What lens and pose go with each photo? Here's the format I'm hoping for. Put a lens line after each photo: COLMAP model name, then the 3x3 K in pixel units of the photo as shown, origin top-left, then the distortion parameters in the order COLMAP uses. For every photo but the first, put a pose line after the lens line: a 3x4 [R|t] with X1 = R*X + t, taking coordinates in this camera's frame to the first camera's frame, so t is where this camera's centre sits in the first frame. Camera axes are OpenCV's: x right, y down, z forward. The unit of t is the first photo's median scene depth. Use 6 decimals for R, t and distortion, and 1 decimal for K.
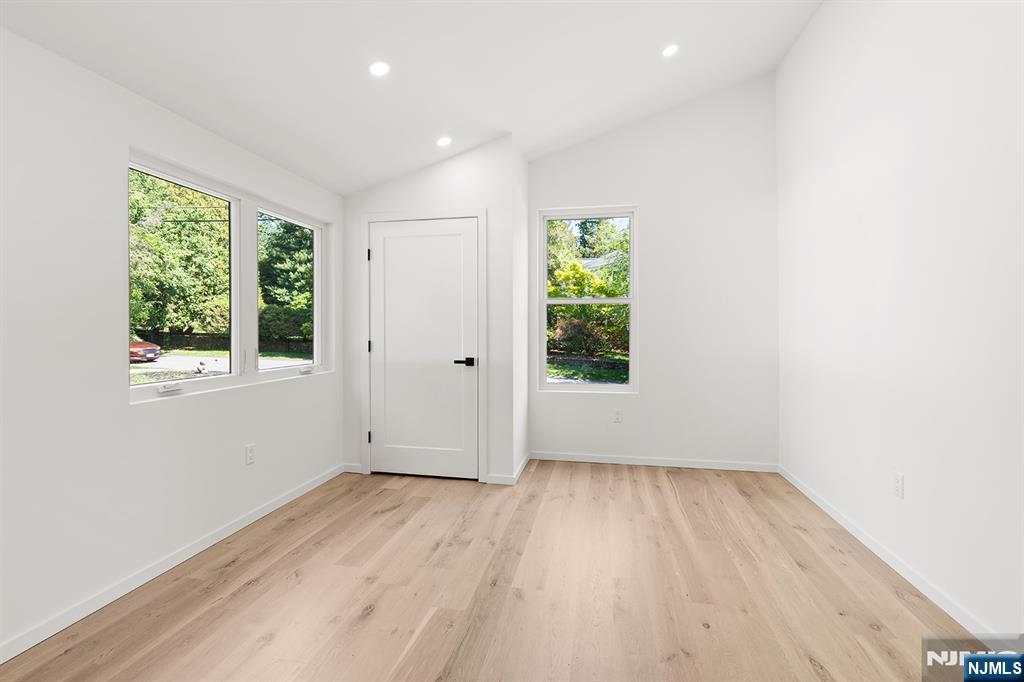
lens RADIAL K [[461.5, 0, 511.3], [0, 461.5, 338.2], [0, 0, 1]] dist [-0.000592, 0.000682]
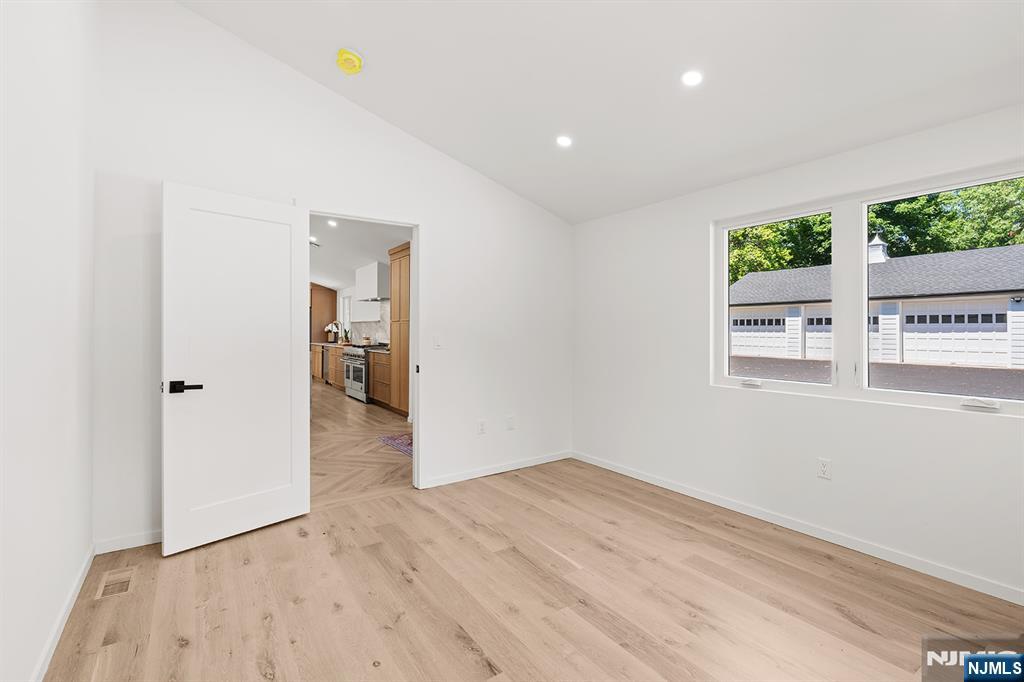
lens RADIAL K [[461.5, 0, 511.3], [0, 461.5, 338.2], [0, 0, 1]] dist [-0.000592, 0.000682]
pose [[-0.696765, 0.007574, -0.717259, 0.688909], [-0.017438, 0.999470, 0.027494, -0.044120], [0.717087, 0.031665, -0.696264, 1.404037]]
